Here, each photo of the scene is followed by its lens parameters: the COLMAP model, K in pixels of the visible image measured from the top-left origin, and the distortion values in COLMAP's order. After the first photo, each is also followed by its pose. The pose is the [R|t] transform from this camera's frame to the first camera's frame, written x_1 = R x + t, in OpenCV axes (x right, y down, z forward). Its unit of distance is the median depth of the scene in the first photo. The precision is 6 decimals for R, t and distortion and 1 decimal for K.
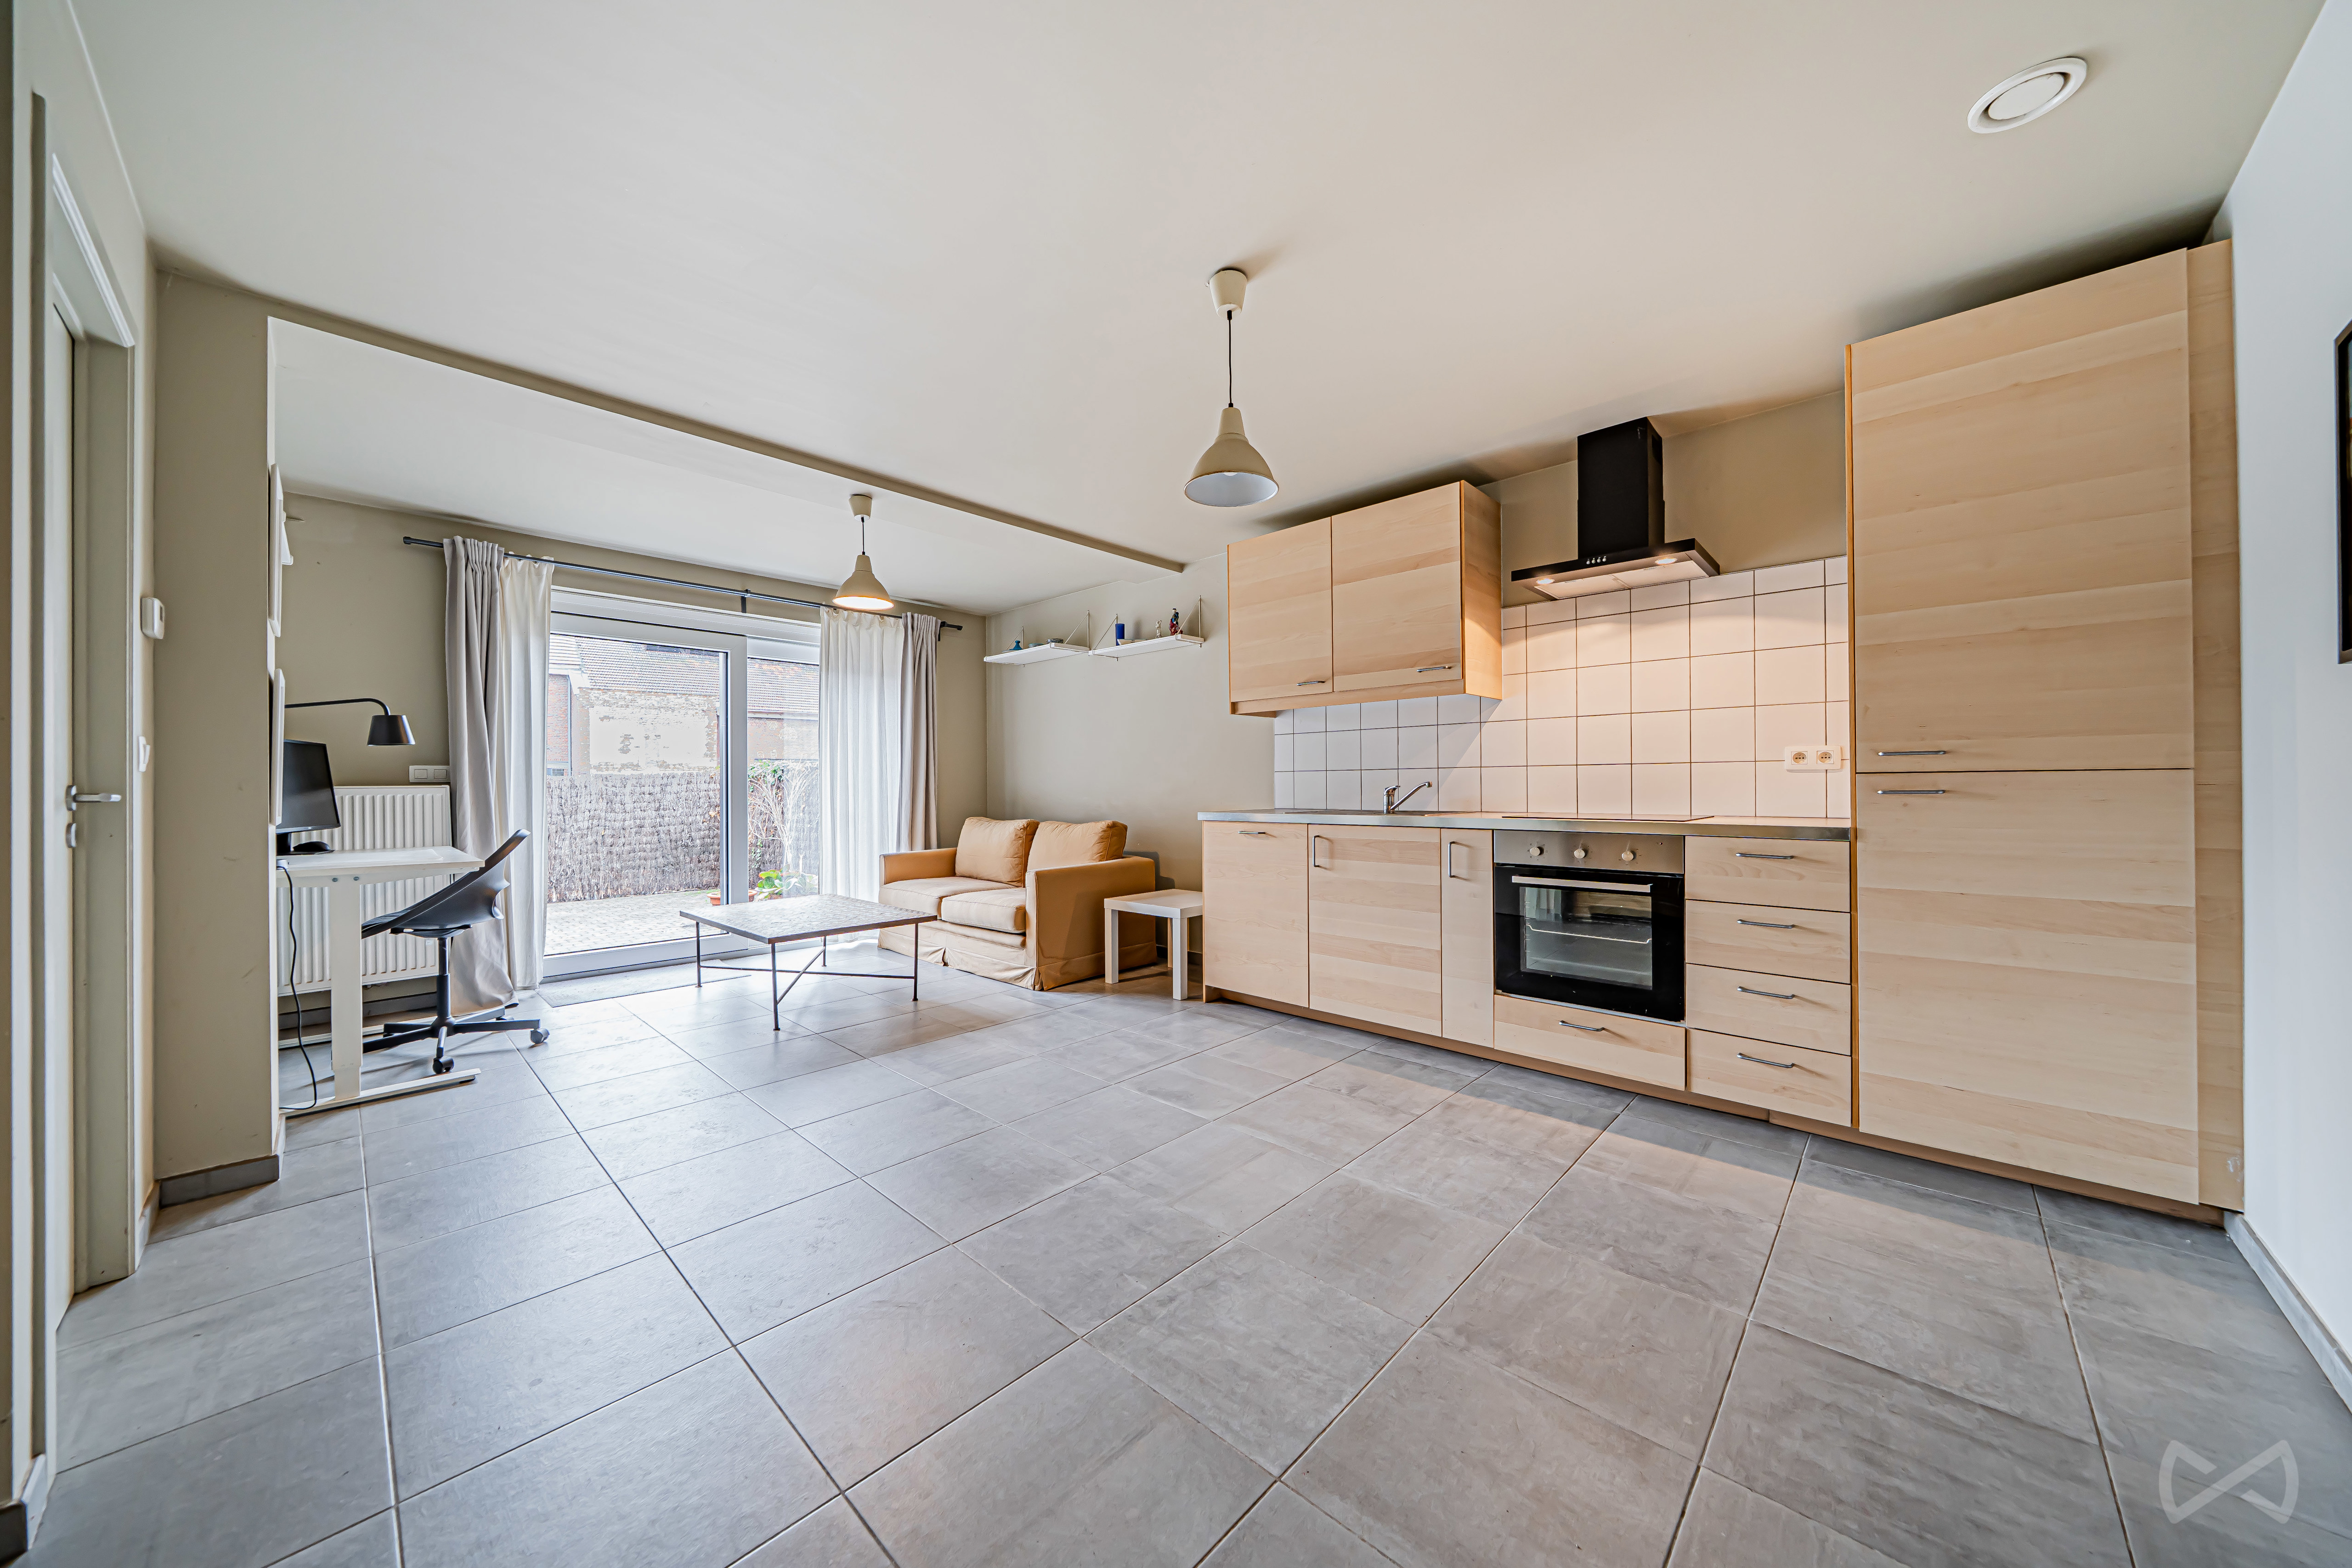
lens RADIAL K [[803.0, 0, 1177.8], [0, 803.0, 784.4], [0, 0, 1]] dist [-0.008456, 0.000398]
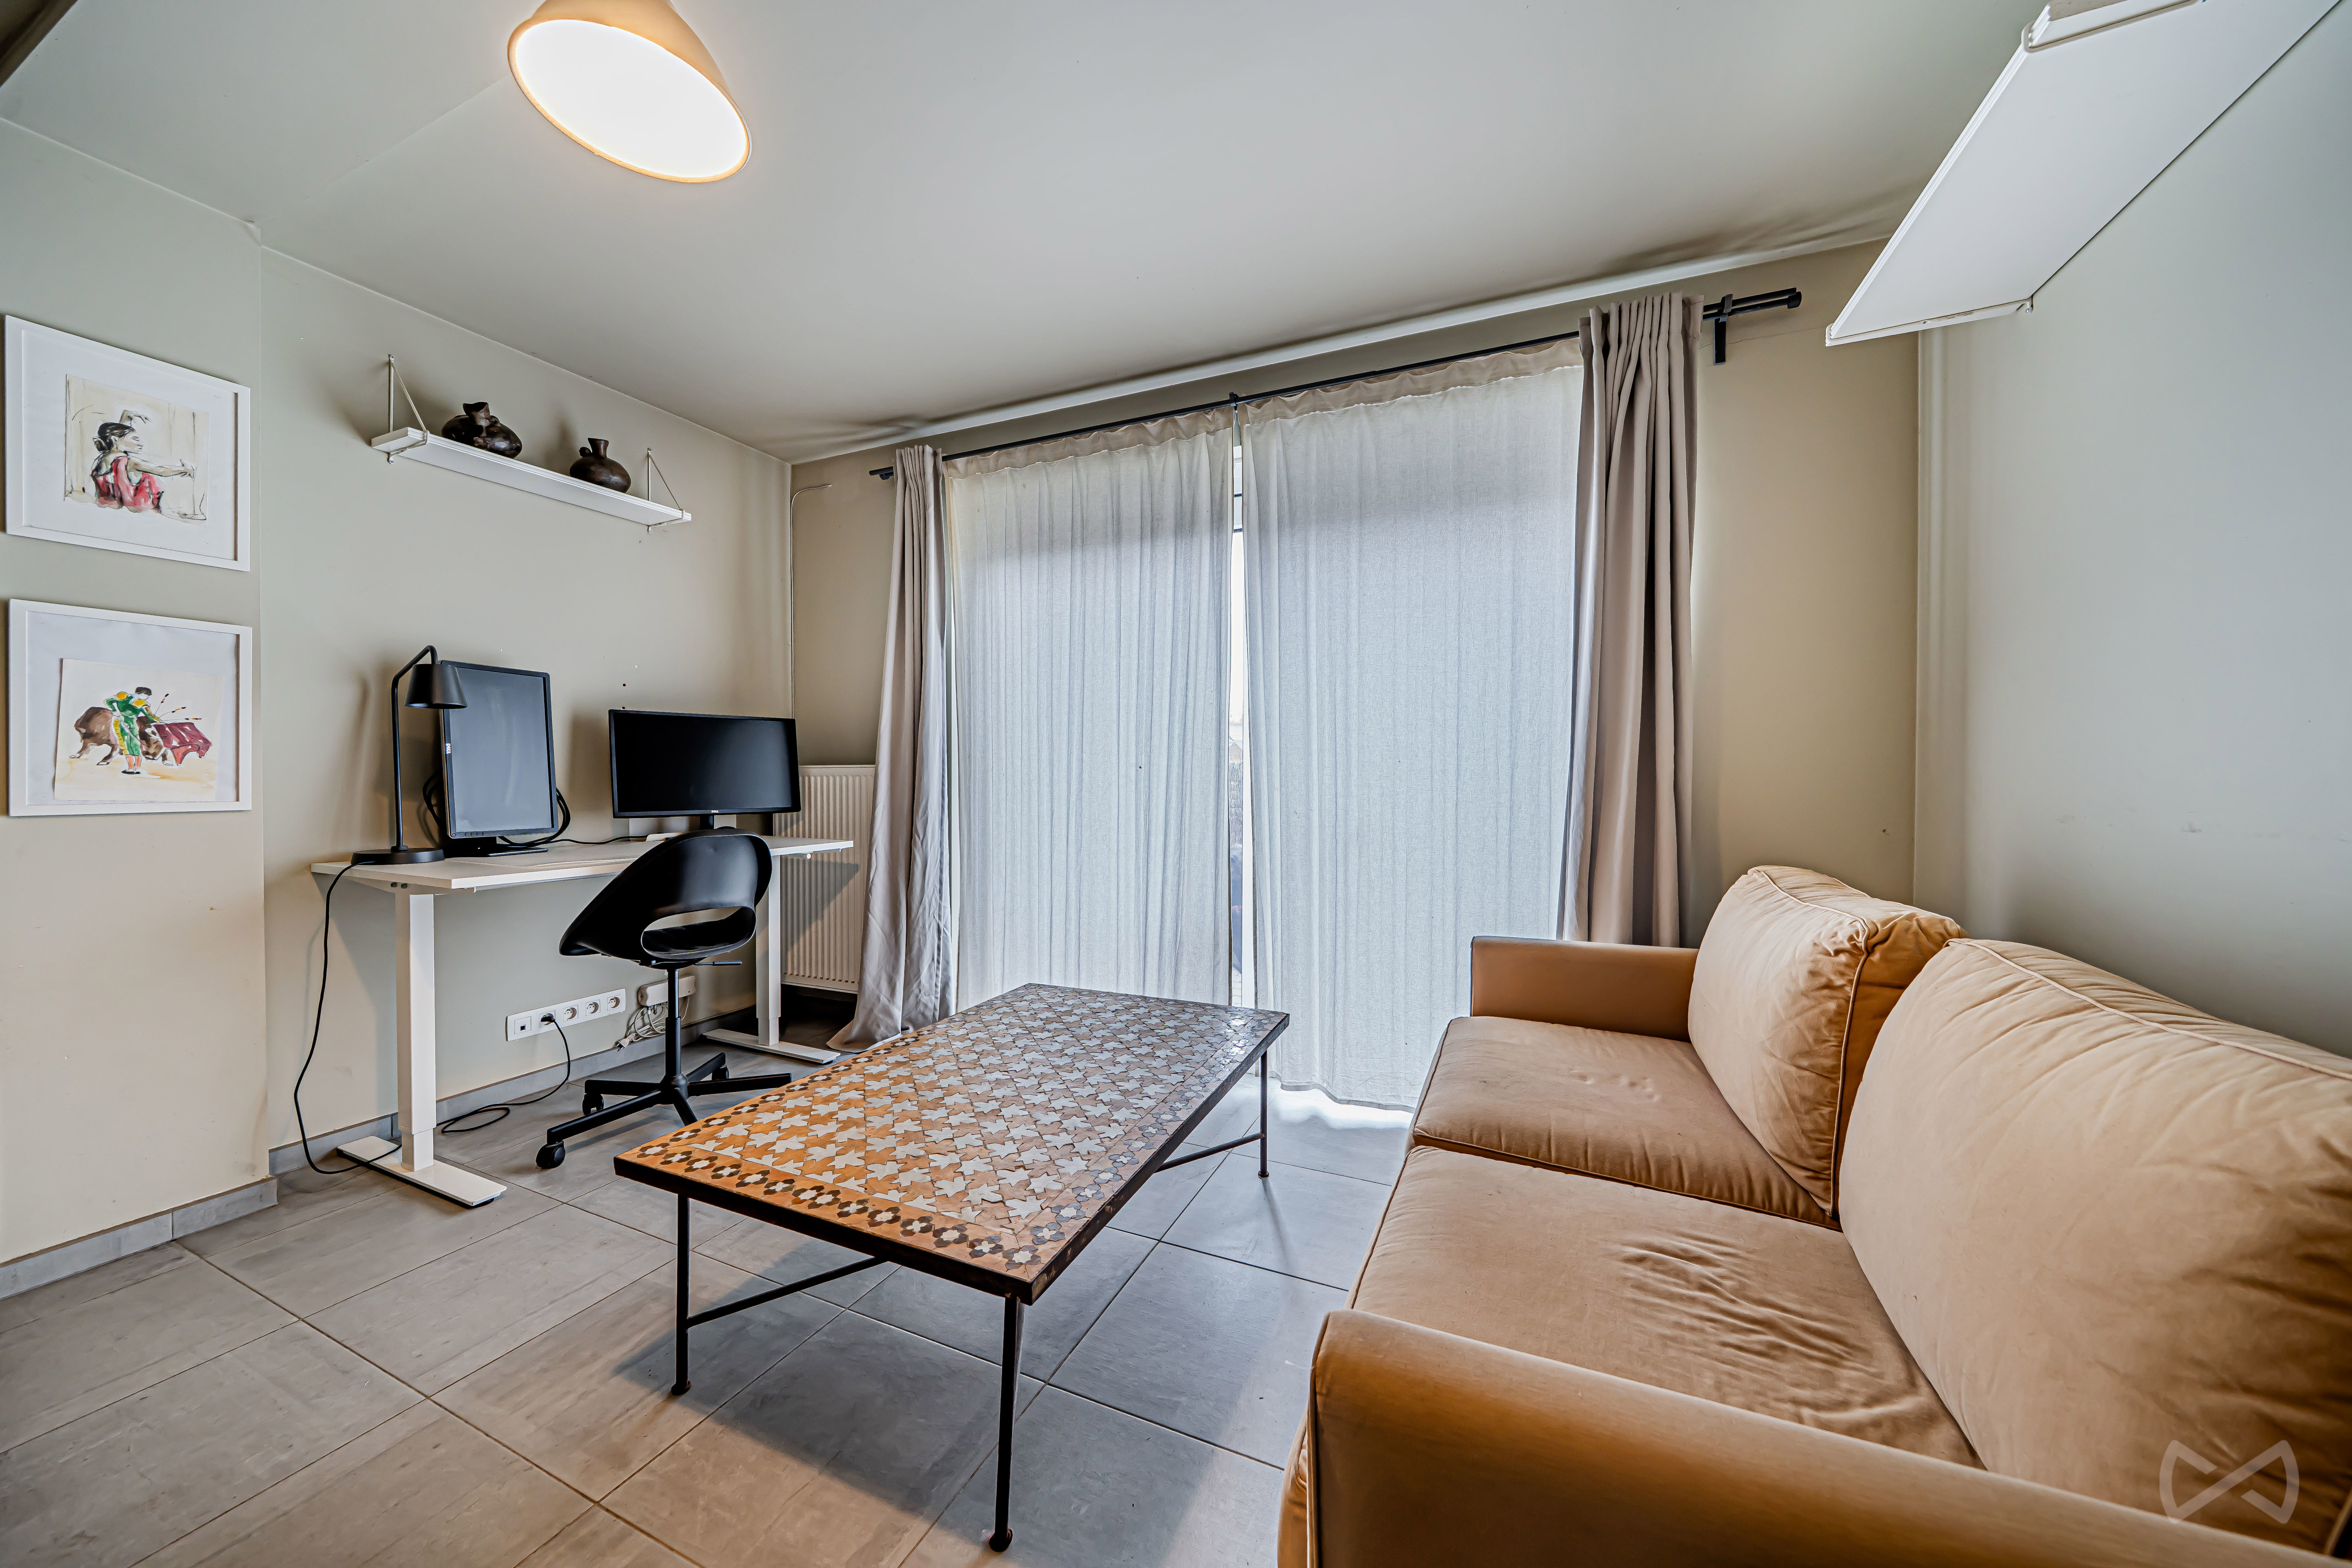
lens RADIAL K [[803.0, 0, 1174.7], [0, 803.0, 786.9], [0, 0, 1]] dist [-0.008456, 0.000398]
pose [[0.322867, 0.017723, -0.946278, -0.066141], [-0.003300, 0.999840, 0.017601, 0.007391], [0.946439, -0.002560, 0.322874, 1.185265]]
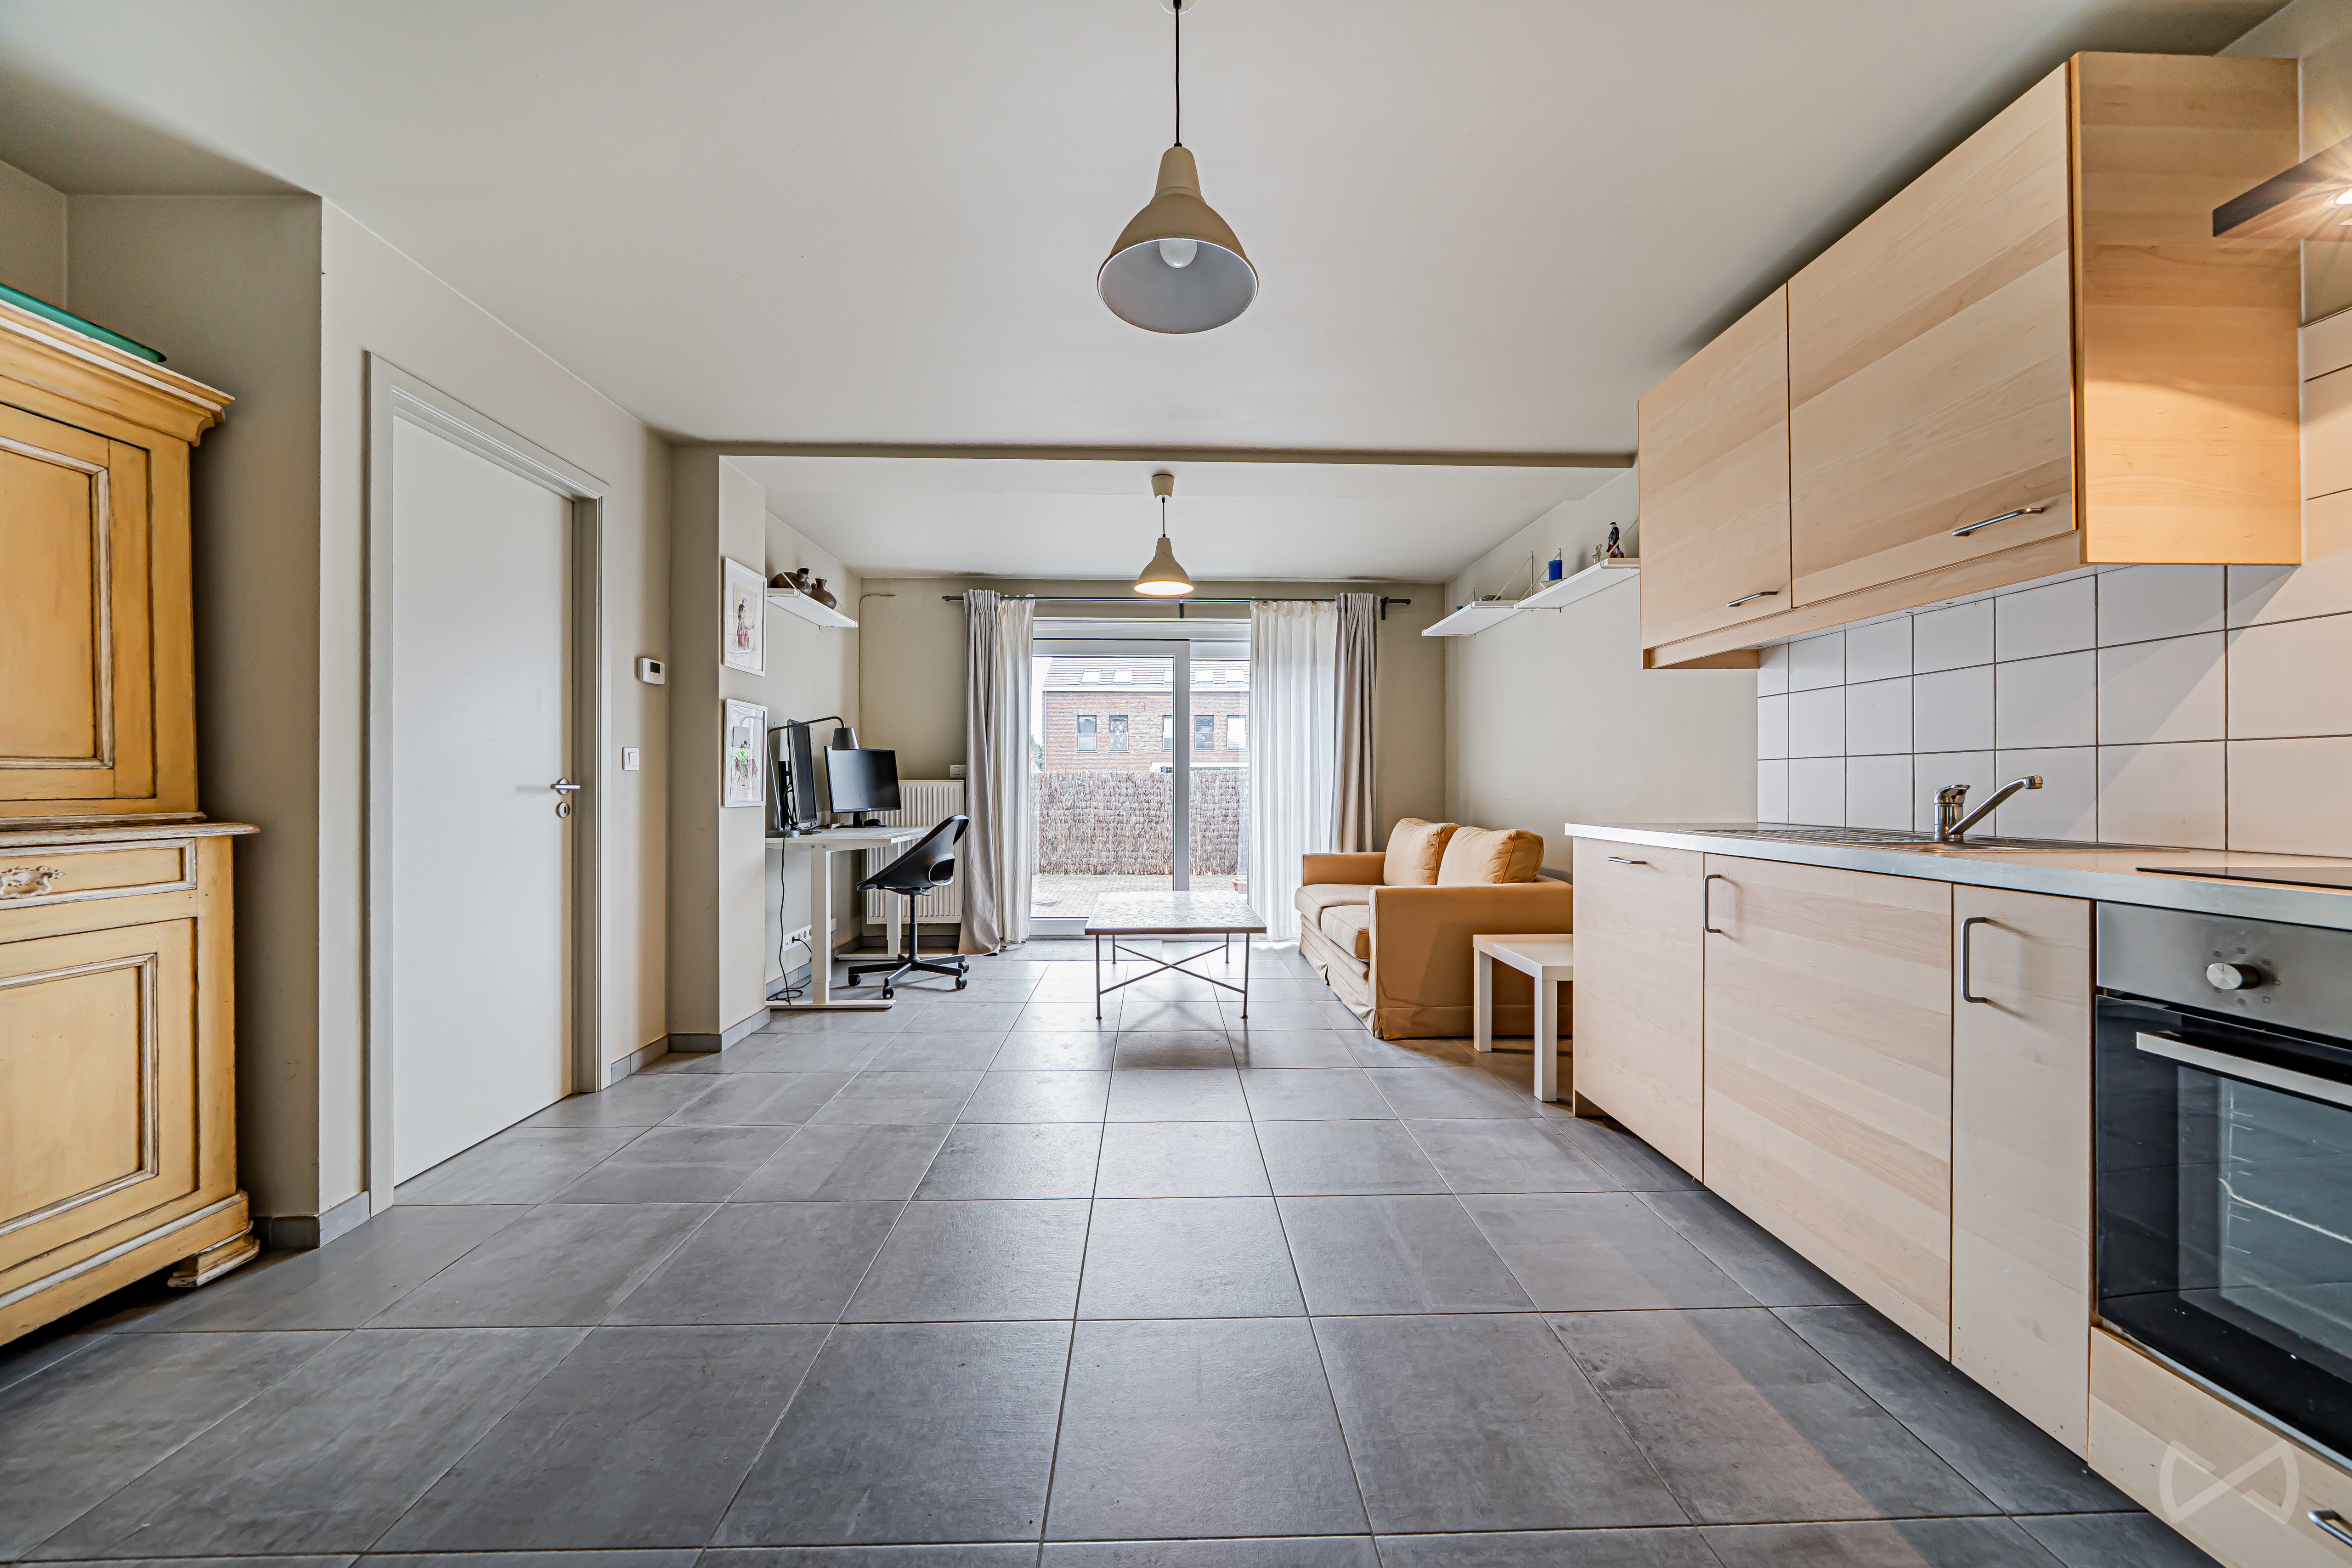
lens RADIAL K [[802.9, 0, 1178.3], [0, 802.9, 784.4], [0, 0, 1]] dist [-0.008456, 0.000398]
pose [[0.701316, 0.006322, -0.712823, 0.325250], [-0.002495, 0.999976, 0.006414, -0.001104], [0.712847, -0.002719, 0.701315, 0.380898]]
